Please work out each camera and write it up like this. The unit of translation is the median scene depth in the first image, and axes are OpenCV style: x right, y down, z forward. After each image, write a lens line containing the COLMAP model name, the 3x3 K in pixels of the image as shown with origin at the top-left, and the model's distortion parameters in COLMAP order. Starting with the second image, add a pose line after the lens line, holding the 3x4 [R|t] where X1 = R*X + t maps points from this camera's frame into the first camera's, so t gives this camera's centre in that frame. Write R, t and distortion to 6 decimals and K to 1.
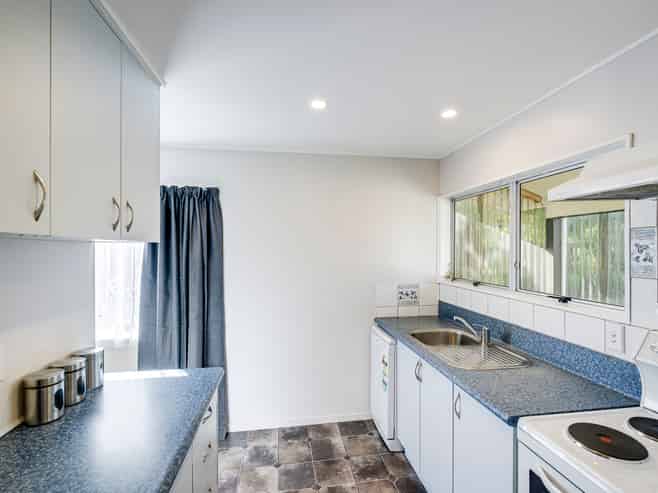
lens RADIAL K [[303.8, 0, 329.0], [0, 303.8, 246.5], [0, 0, 1]] dist [-0.000023, -0.000008]
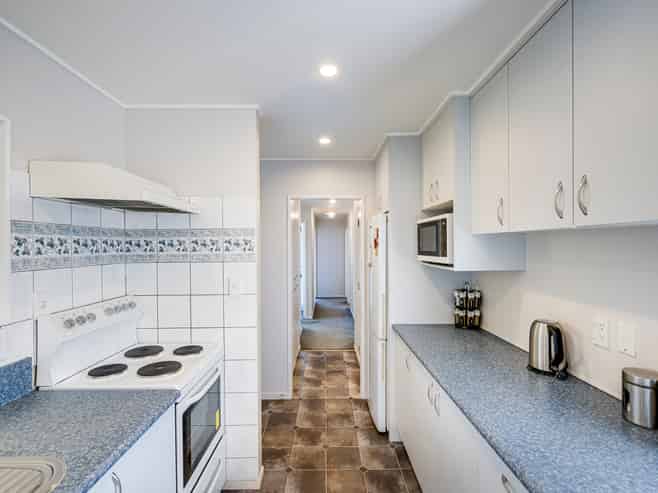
lens RADIAL K [[303.8, 0, 329.0], [0, 303.8, 246.5], [0, 0, 1]] dist [-0.000023, -0.000008]
pose [[-0.989425, -0.005548, 0.144937, -0.193621], [-0.005046, 0.999980, 0.003830, 0.011598], [-0.144955, 0.003058, -0.989434, 1.919616]]
